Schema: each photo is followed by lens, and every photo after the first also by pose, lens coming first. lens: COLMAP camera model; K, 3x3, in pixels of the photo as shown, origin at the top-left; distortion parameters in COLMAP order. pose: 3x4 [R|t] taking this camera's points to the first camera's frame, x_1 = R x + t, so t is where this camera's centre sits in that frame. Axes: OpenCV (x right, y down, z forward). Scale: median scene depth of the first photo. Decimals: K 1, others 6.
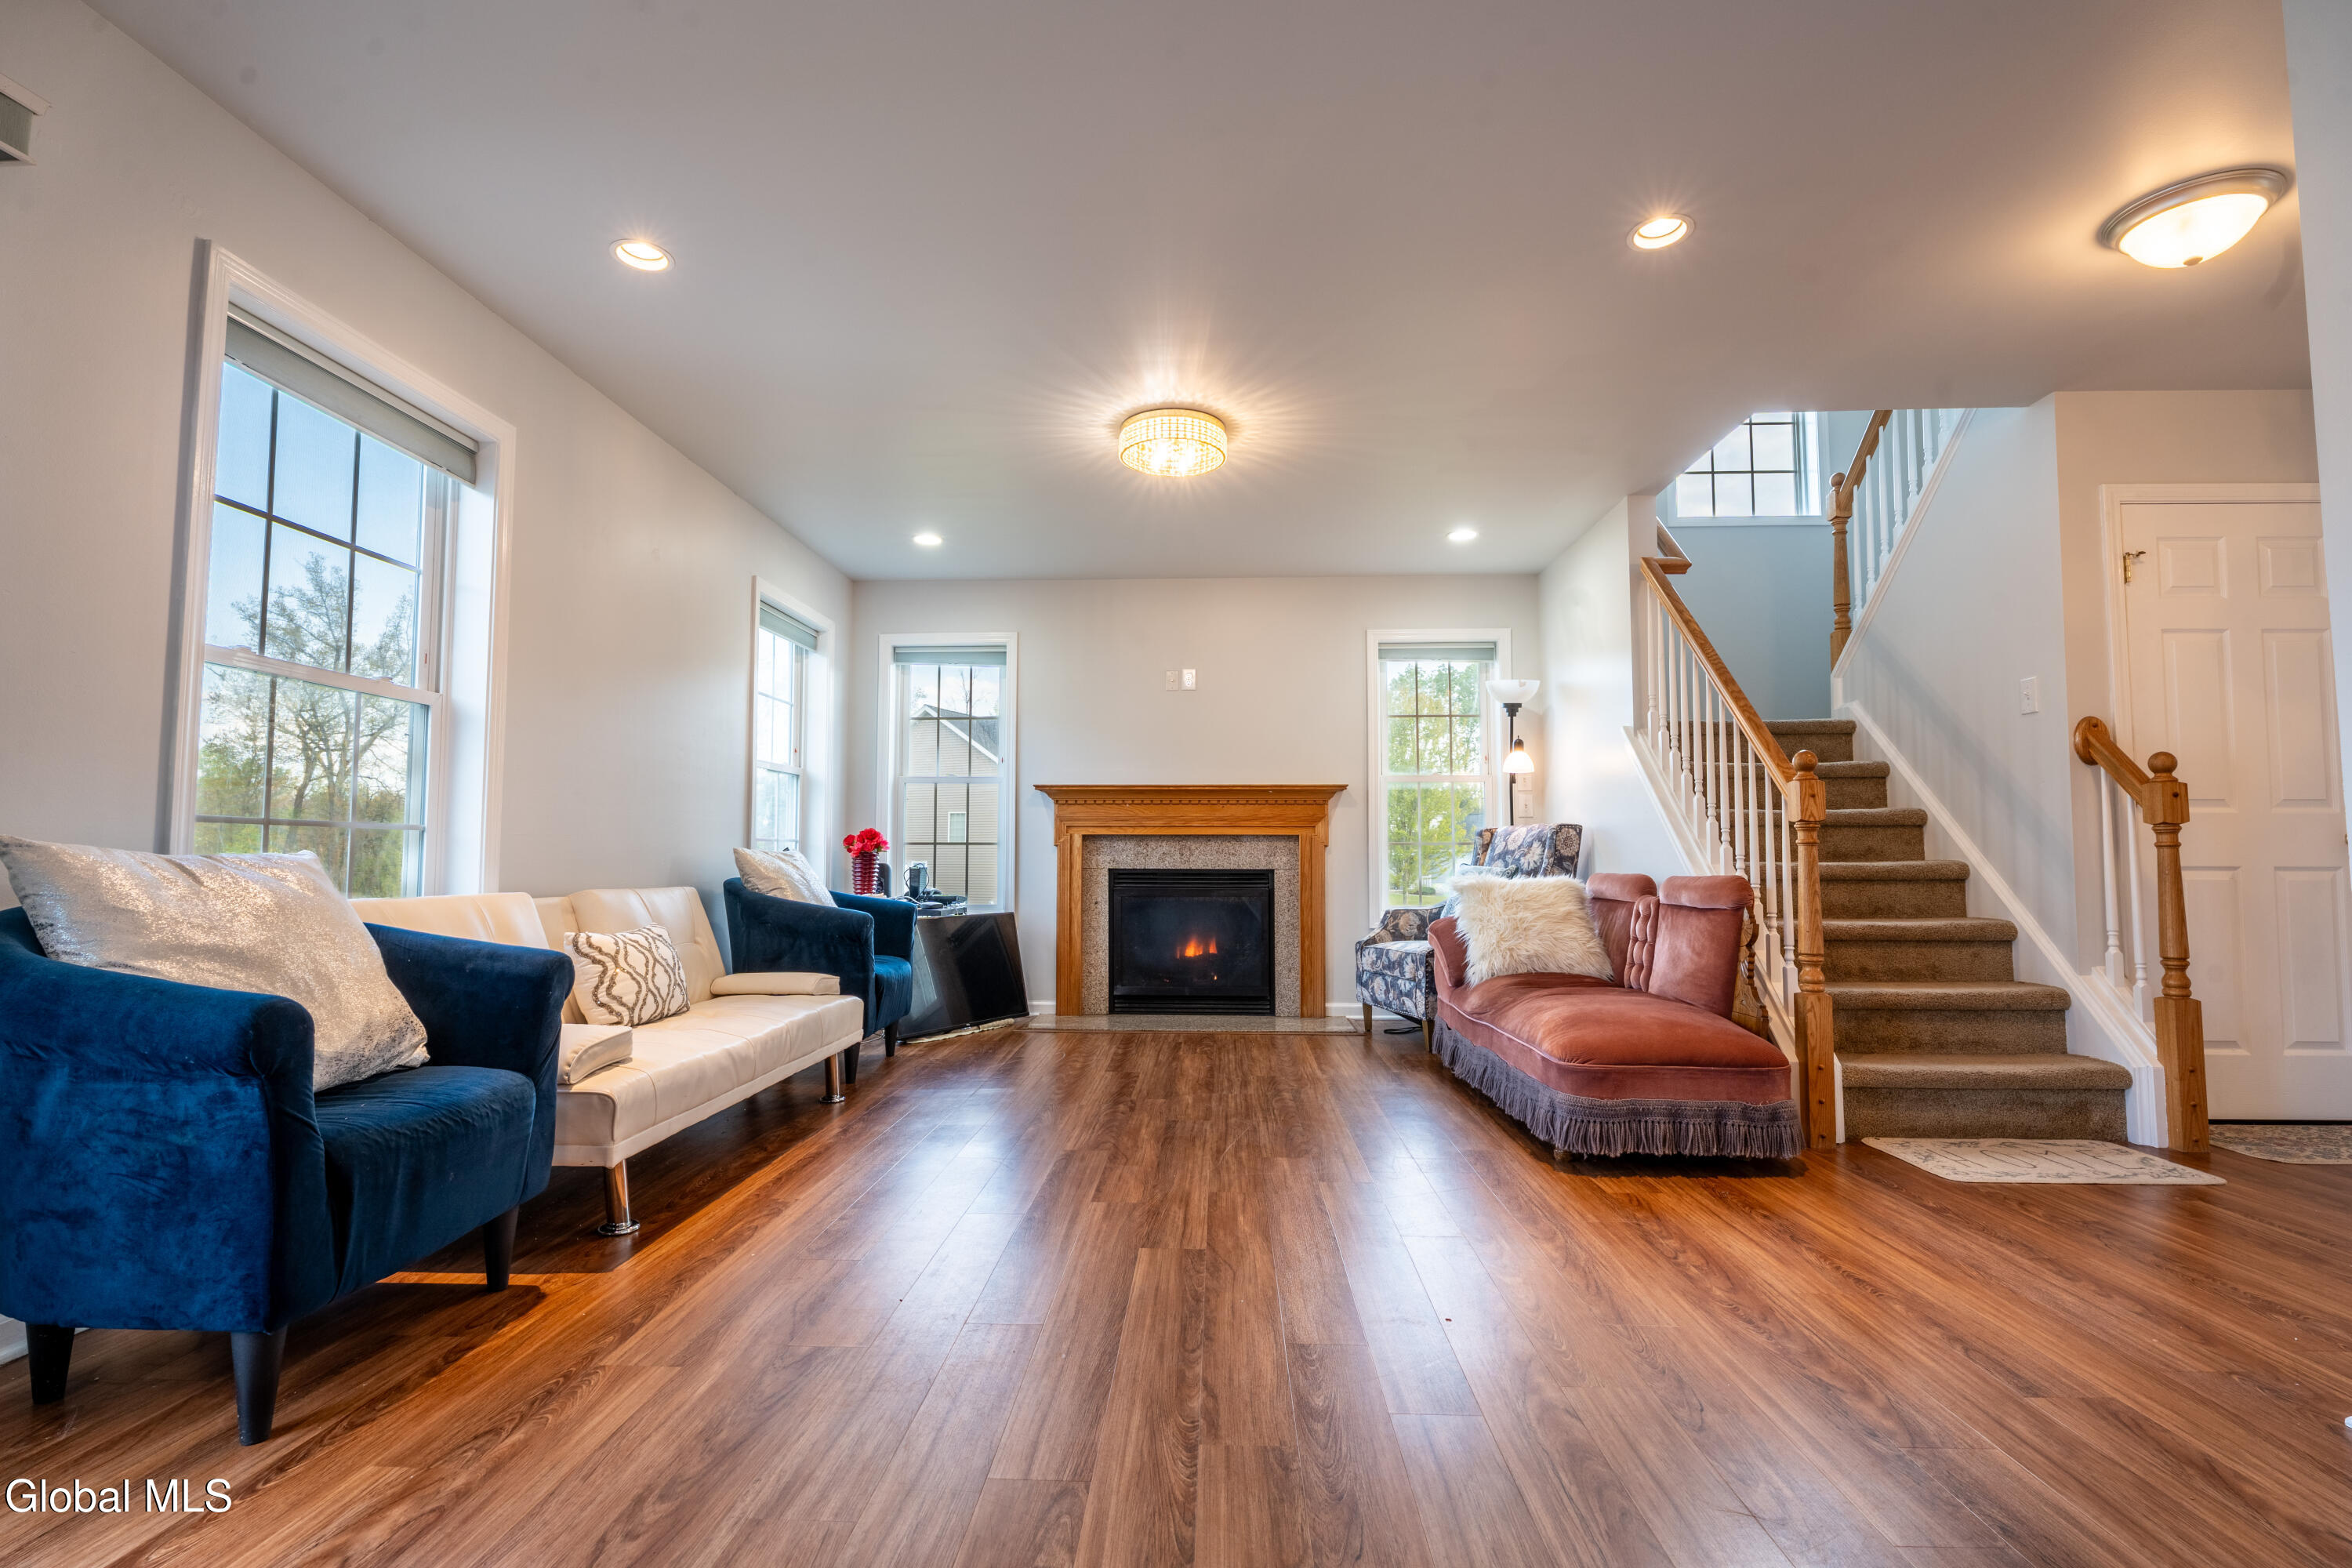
lens RADIAL K [[1080.3, 0, 1177.2], [0, 1080.3, 788.9], [0, 0, 1]] dist [-0.002856, -0.000350]
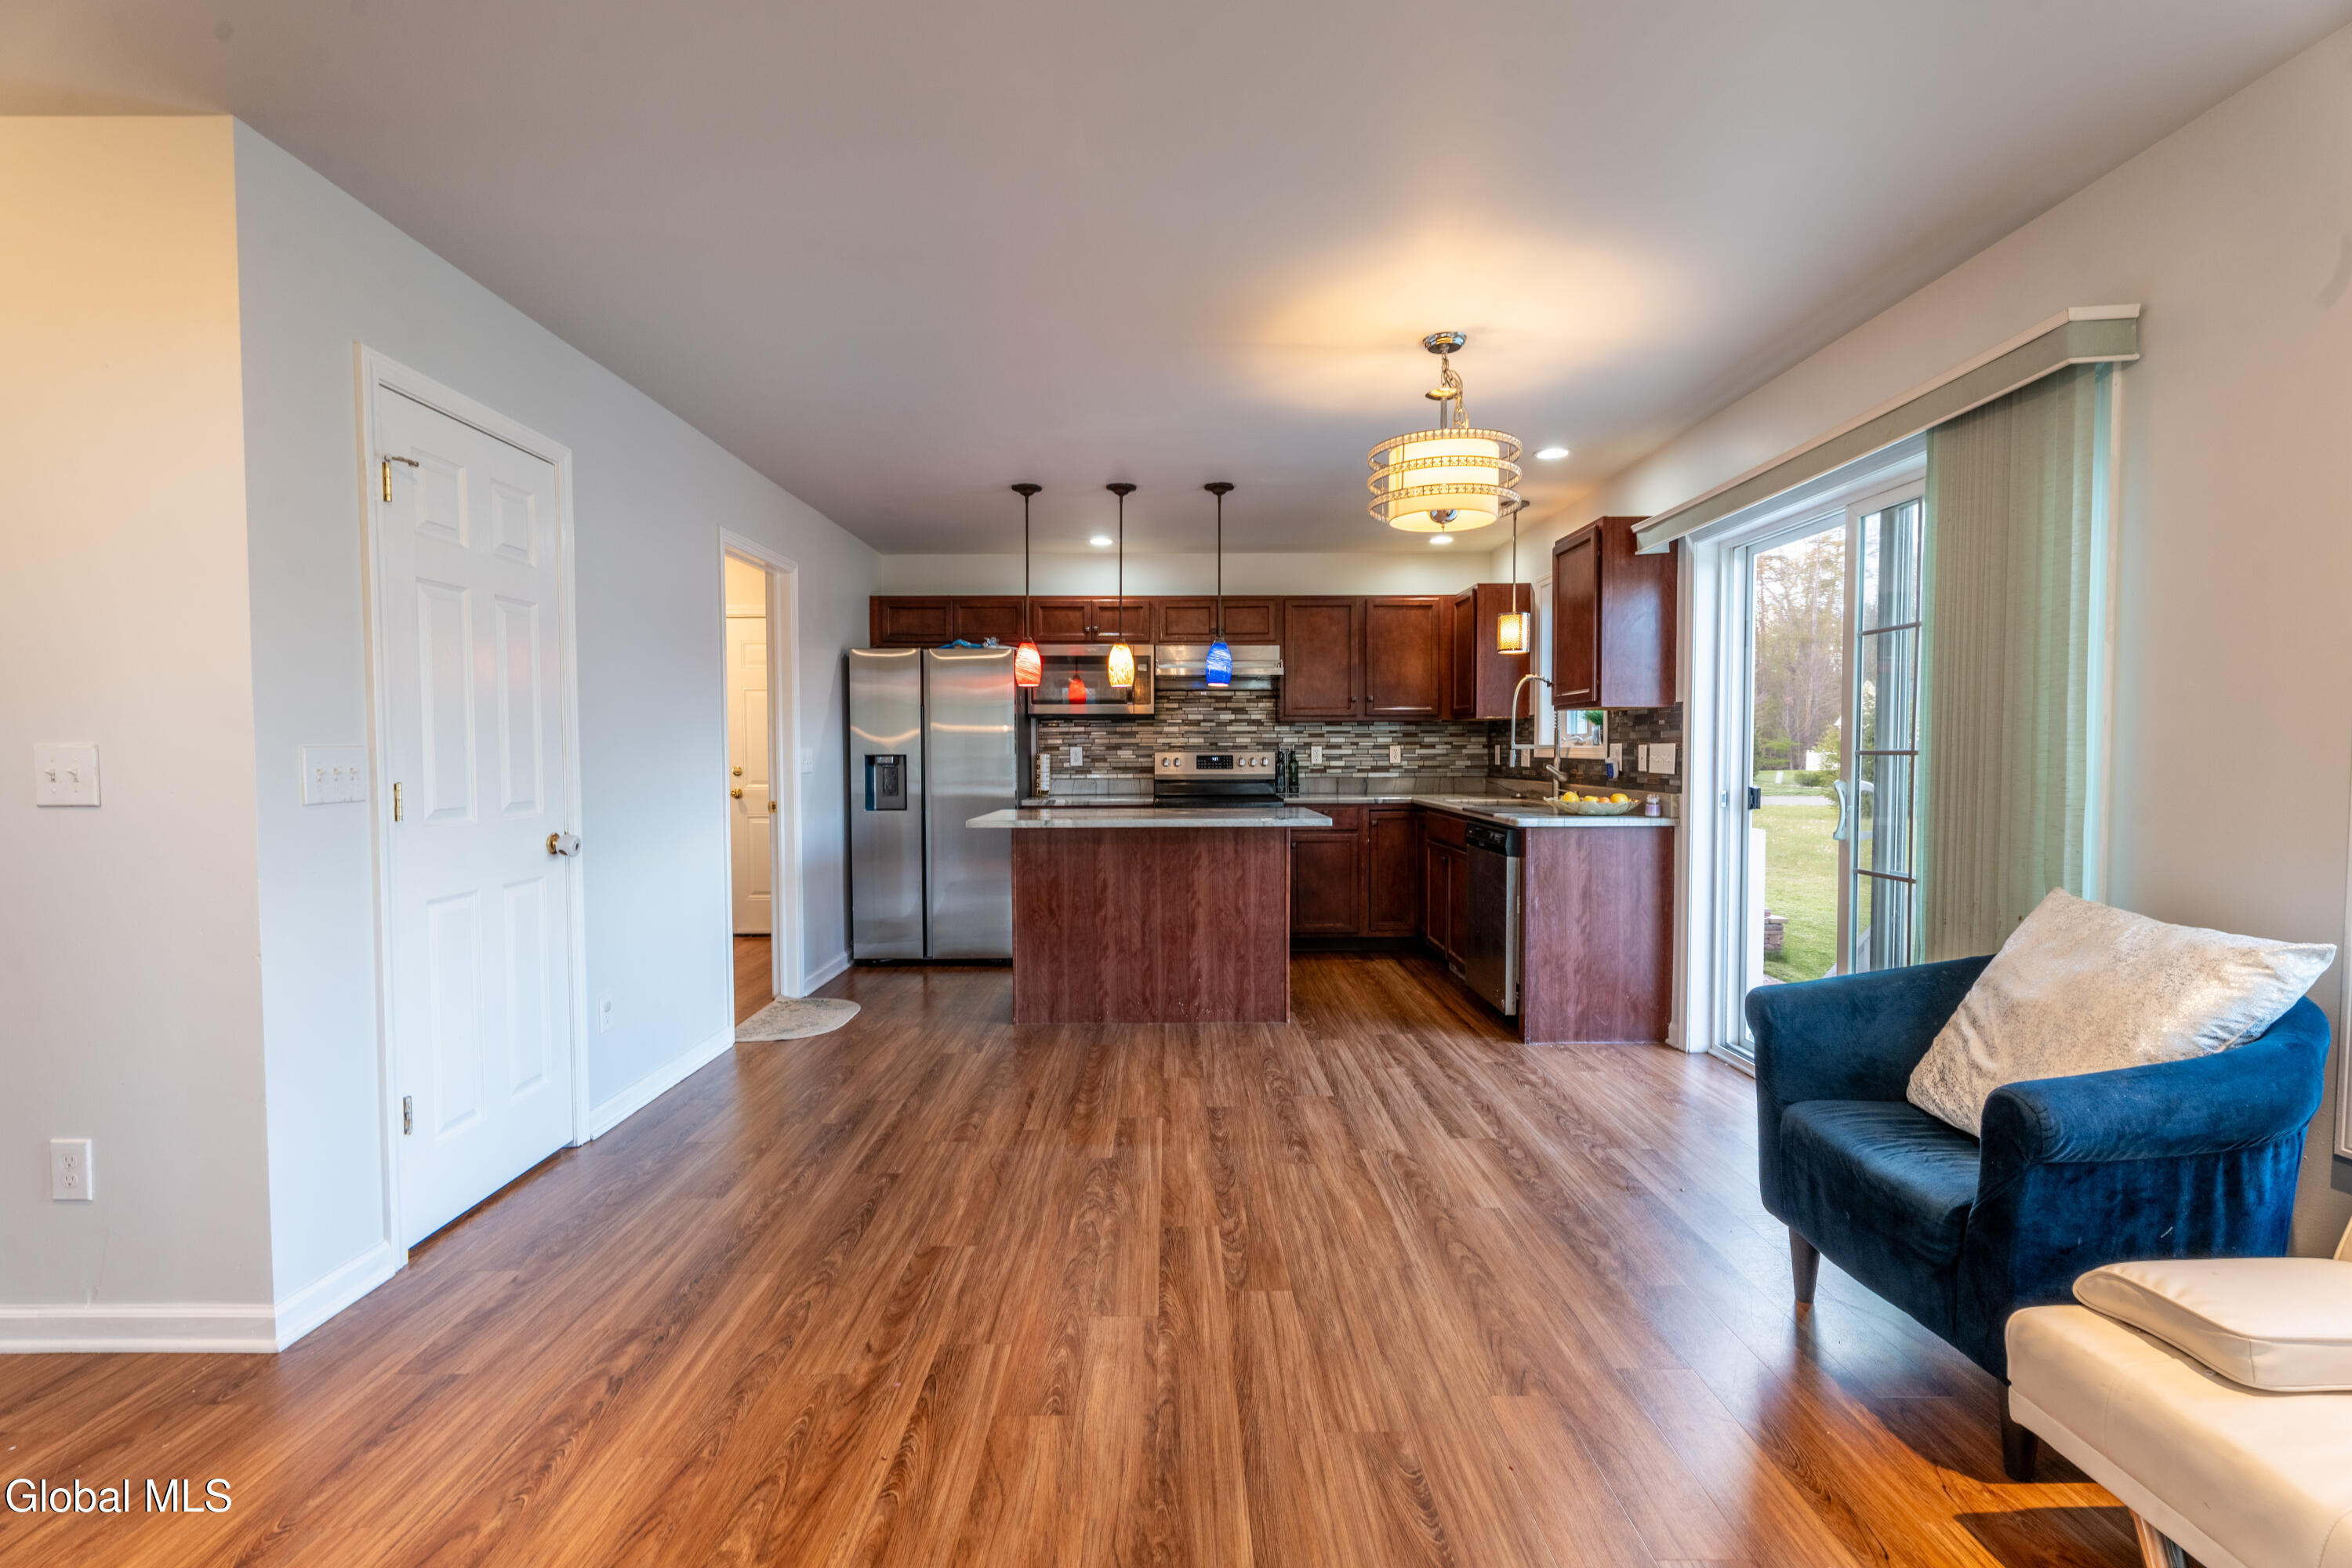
lens RADIAL K [[1080.3, 0, 1173.6], [0, 1080.3, 785.4], [0, 0, 1]] dist [-0.002856, -0.000350]
pose [[-0.999064, 0.002646, -0.043168, 0.052662], [0.003940, 0.999544, -0.029922, -0.045944], [0.043069, -0.030064, -0.998620, 2.134661]]
